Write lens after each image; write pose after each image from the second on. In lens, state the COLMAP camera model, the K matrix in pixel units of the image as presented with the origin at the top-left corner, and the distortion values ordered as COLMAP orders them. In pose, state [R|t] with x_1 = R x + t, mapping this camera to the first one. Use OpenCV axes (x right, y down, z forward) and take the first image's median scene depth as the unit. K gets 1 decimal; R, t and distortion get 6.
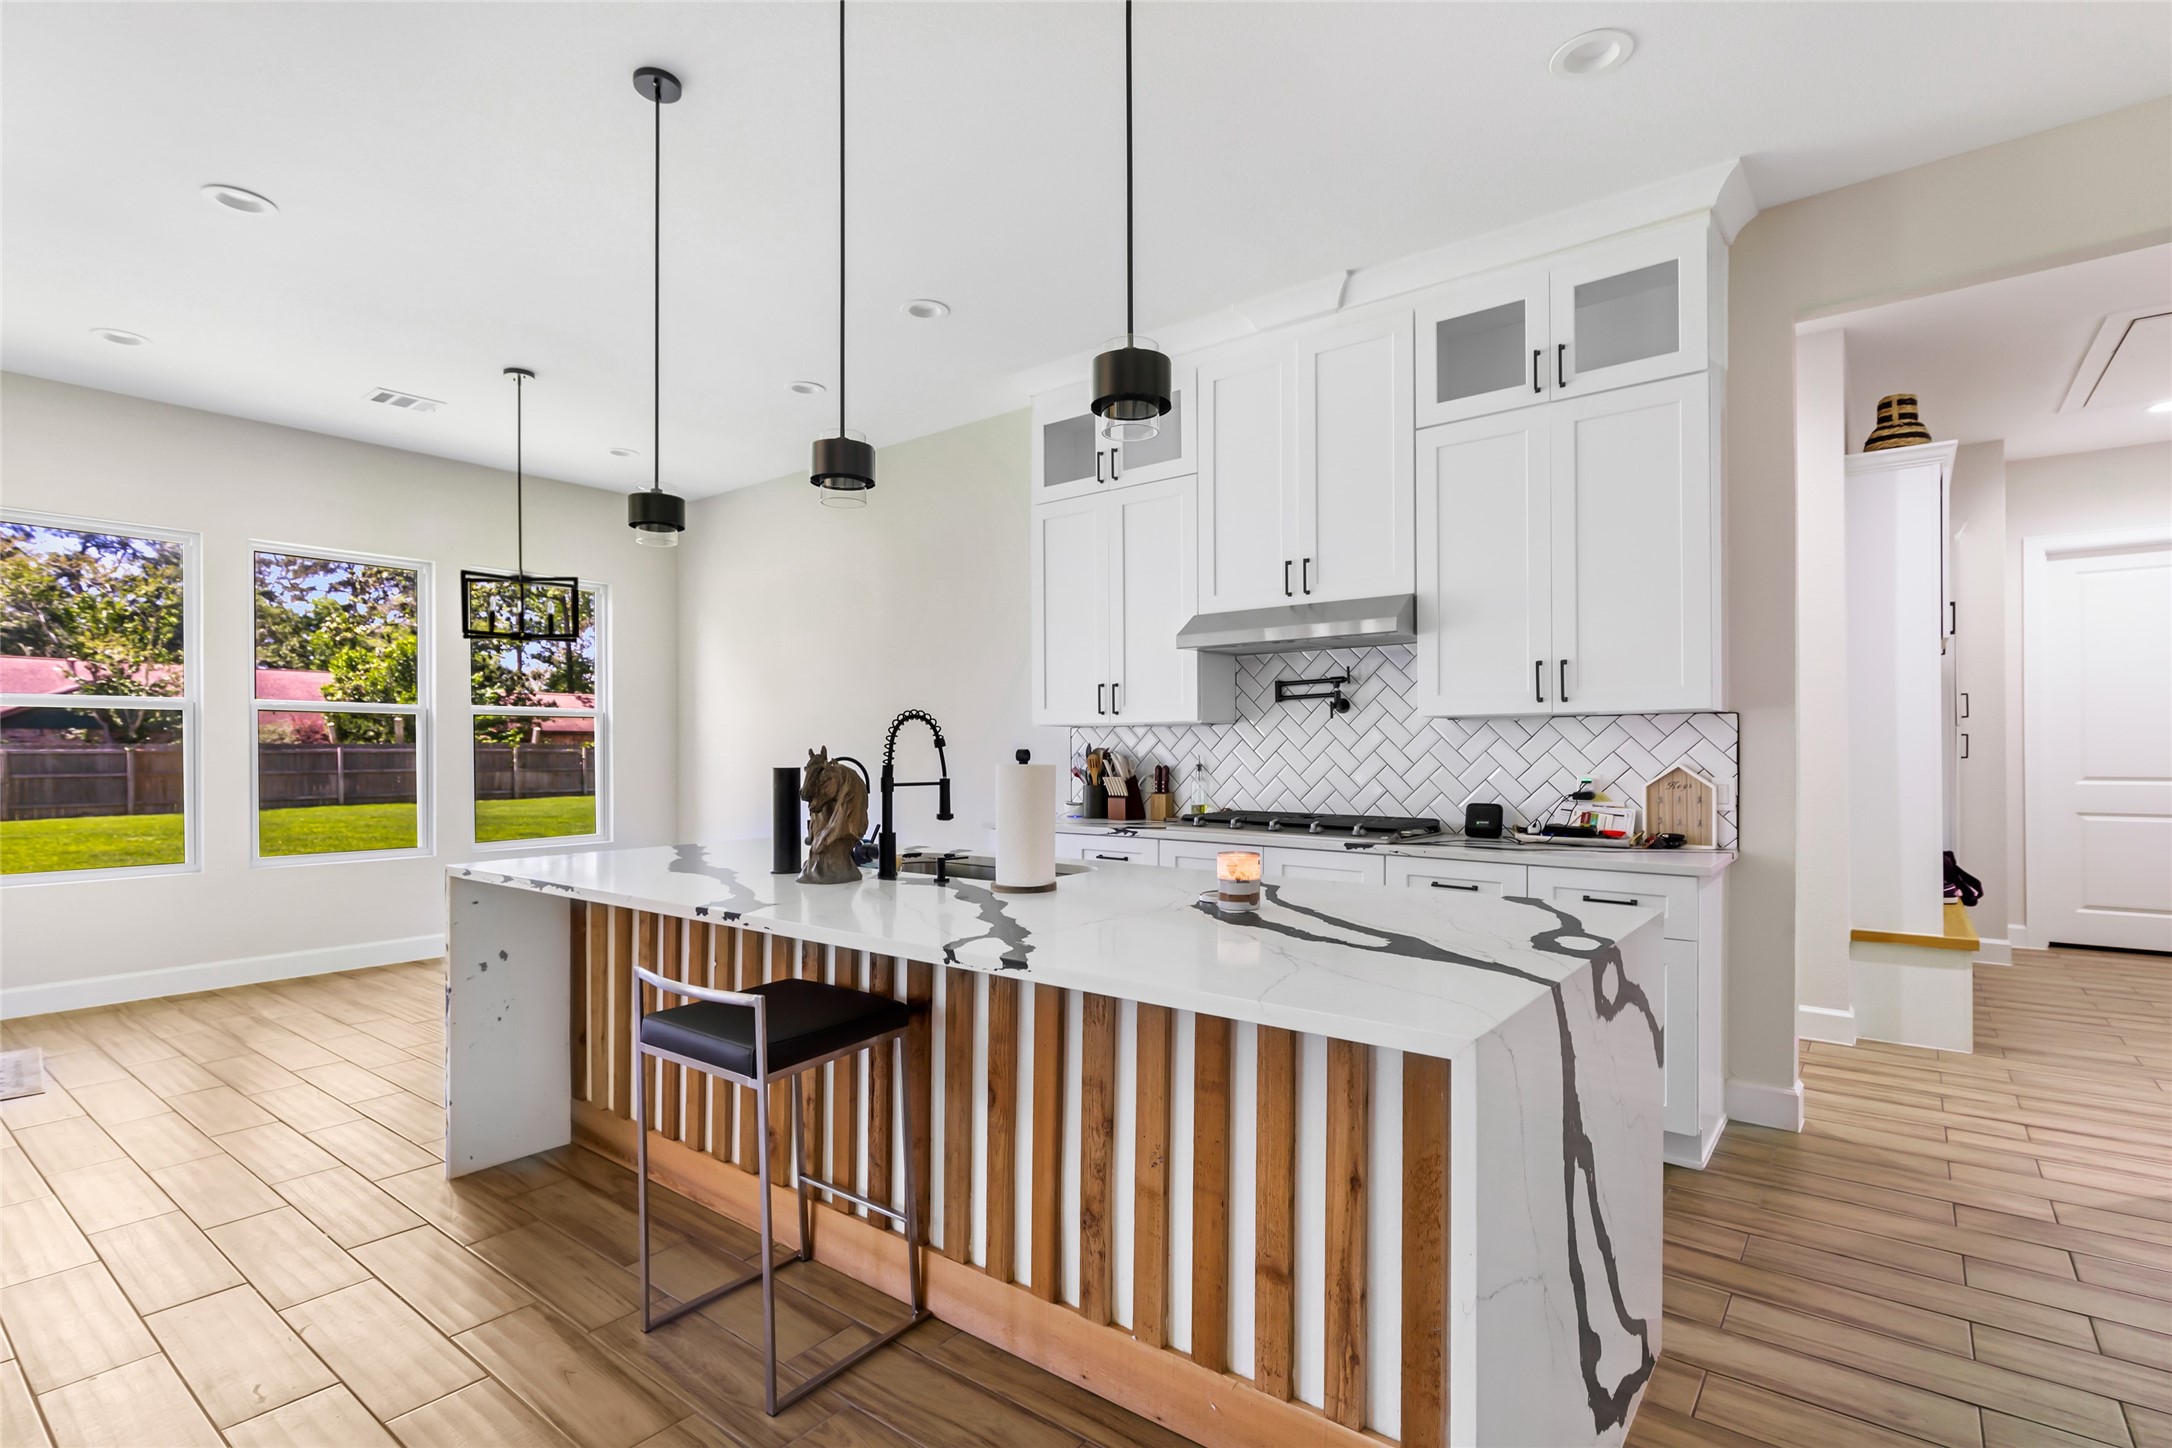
lens RADIAL K [[1023.2, 0, 1120.9], [0, 1023.2, 753.6], [0, 0, 1]] dist [0.004150, 0.002201]
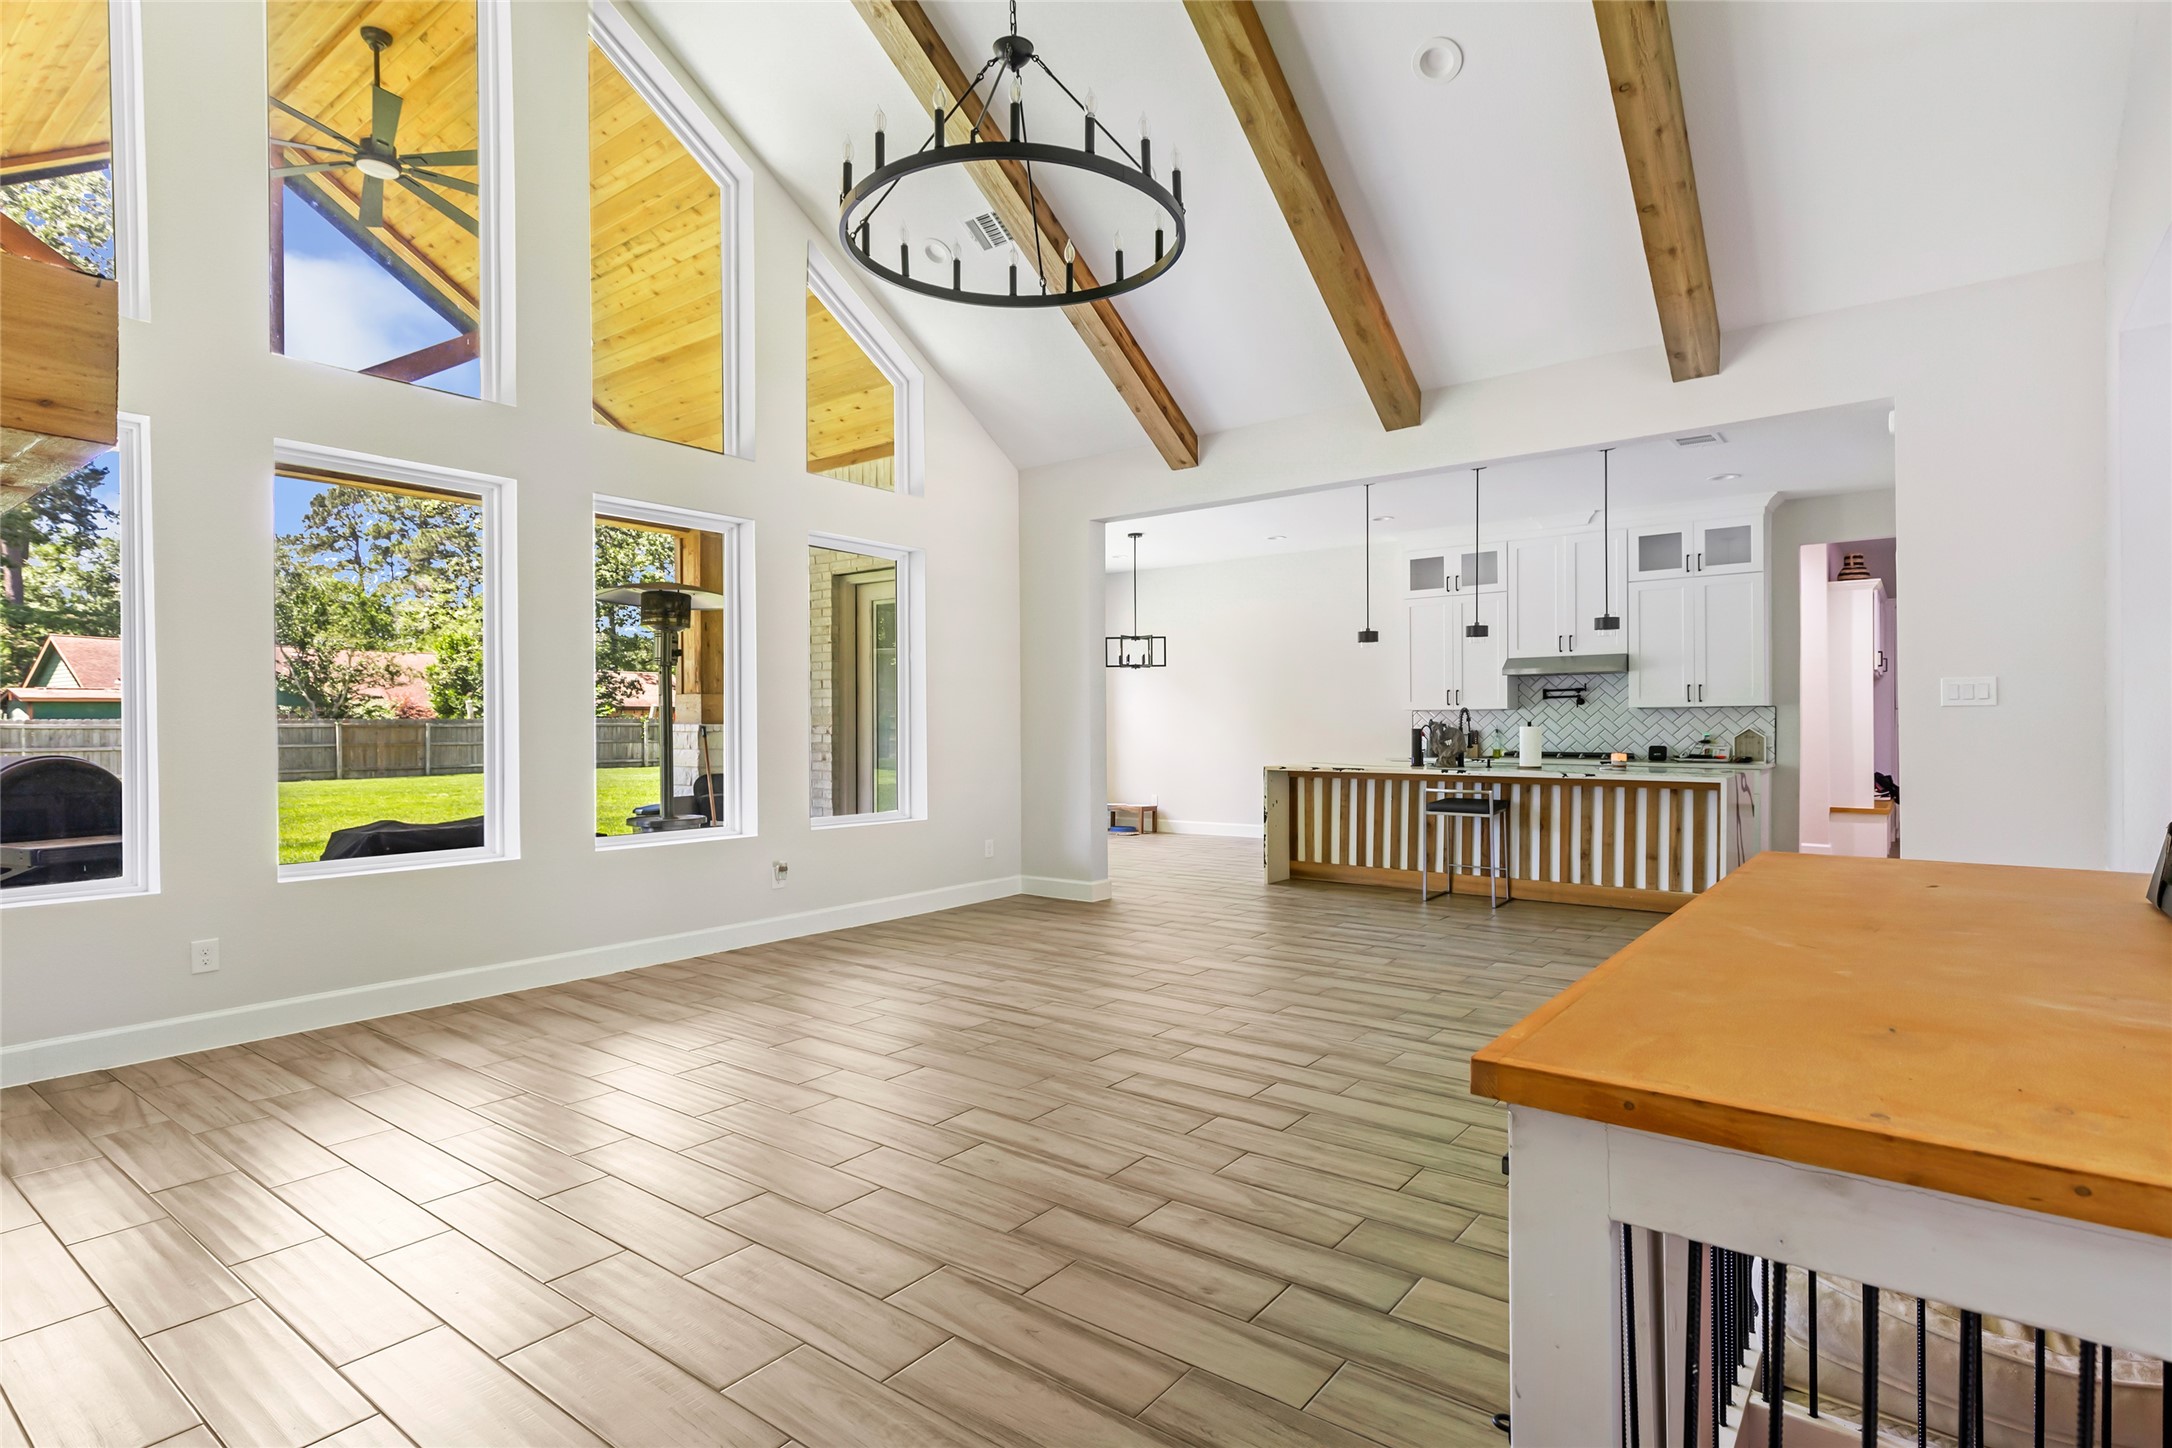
lens RADIAL K [[1023.2, 0, 1077.1], [0, 1023.2, 726.6], [0, 0, 1]] dist [0.004150, 0.002201]
pose [[0.998745, 0.001591, -0.050054, -0.798901], [-0.001771, 0.999992, -0.003556, 0.016324], [0.050048, 0.003640, 0.998740, -1.298888]]
